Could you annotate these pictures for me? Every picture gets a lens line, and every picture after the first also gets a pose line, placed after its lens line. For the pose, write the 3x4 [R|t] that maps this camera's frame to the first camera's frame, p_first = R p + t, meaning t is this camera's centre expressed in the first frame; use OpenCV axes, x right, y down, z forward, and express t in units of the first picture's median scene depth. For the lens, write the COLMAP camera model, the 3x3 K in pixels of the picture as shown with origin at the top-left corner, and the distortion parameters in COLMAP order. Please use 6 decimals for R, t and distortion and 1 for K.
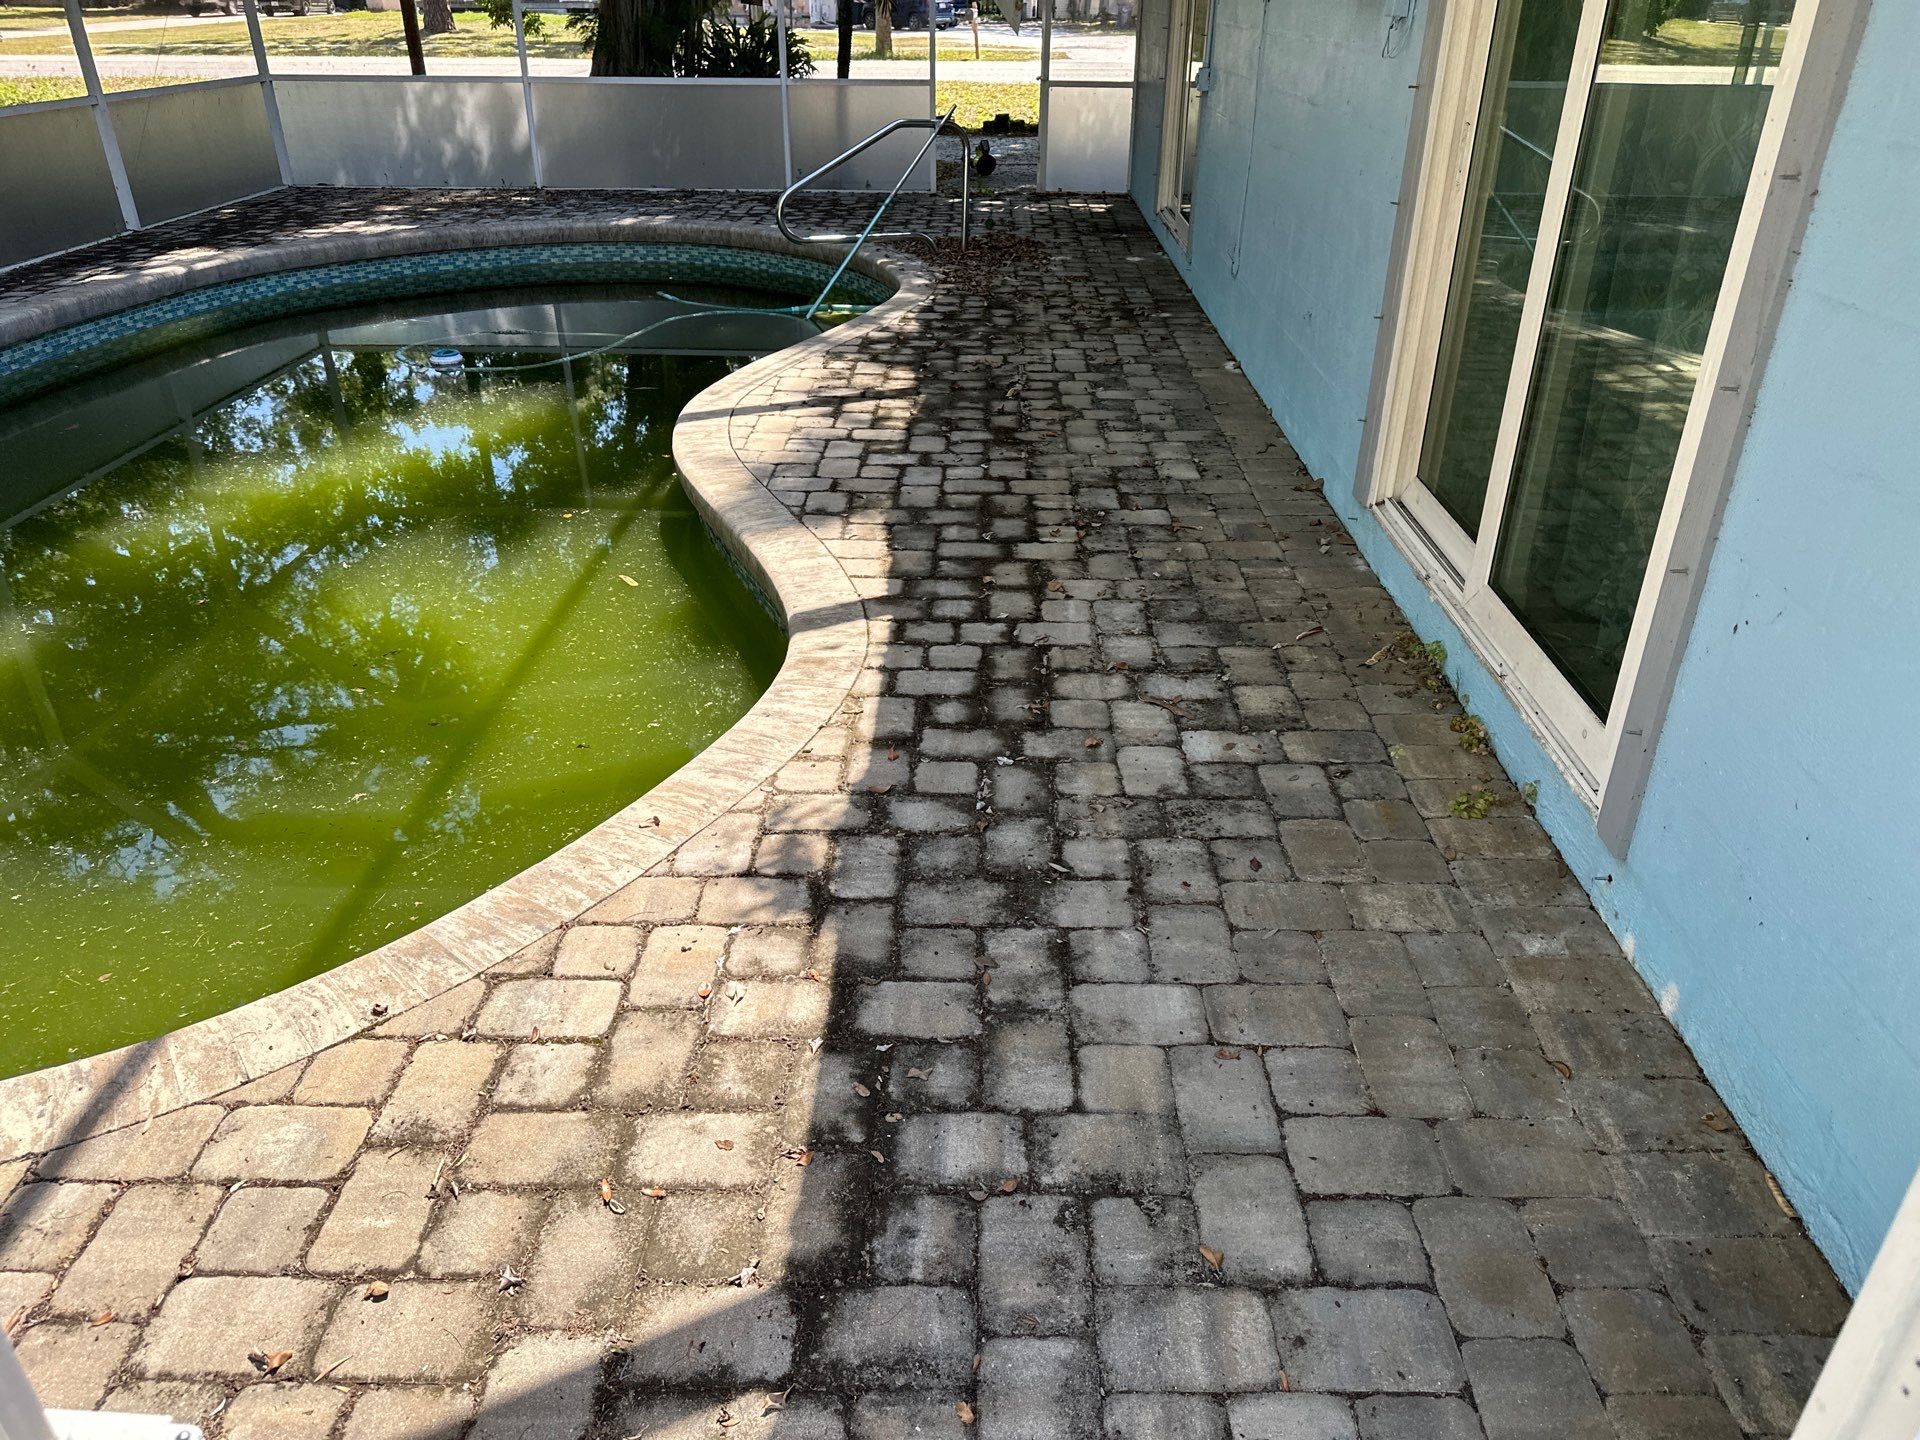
lens RADIAL K [[1334.2, 0, 973.9], [0, 1334.2, 718.5], [0, 0, 1]] dist [0.065887, -0.084210]
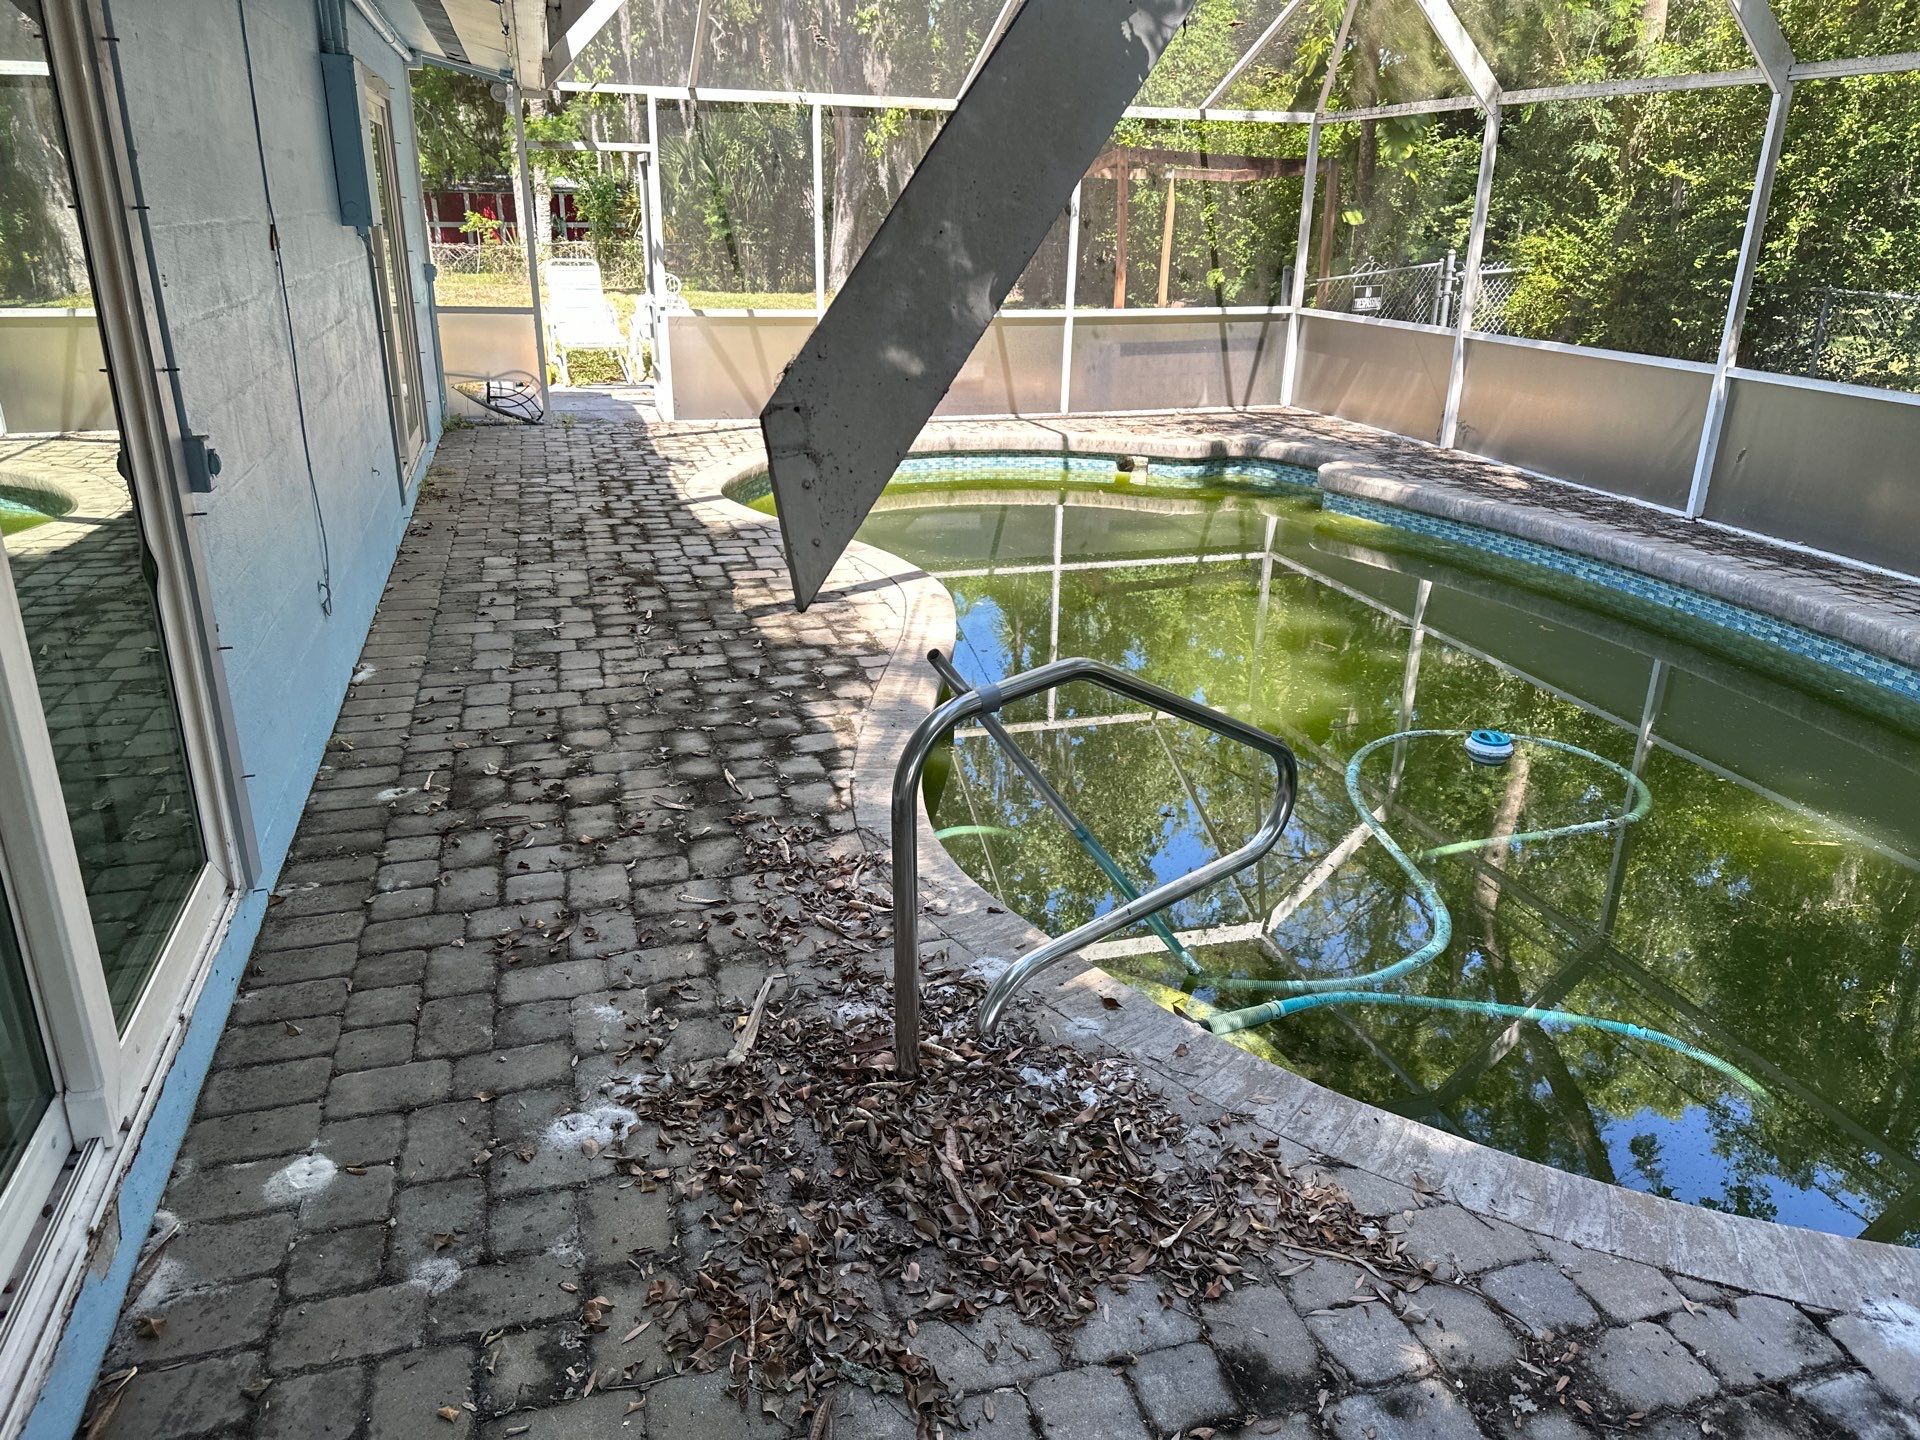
lens RADIAL K [[1334.2, 0, 955.8], [0, 1334.2, 702.7], [0, 0, 1]] dist [0.065887, -0.084210]
pose [[-0.955102, 0.079525, -0.285404, 0.131711], [-0.163342, 0.662342, 0.731179, -1.302565], [0.247182, 0.744969, -0.619615, 2.345564]]
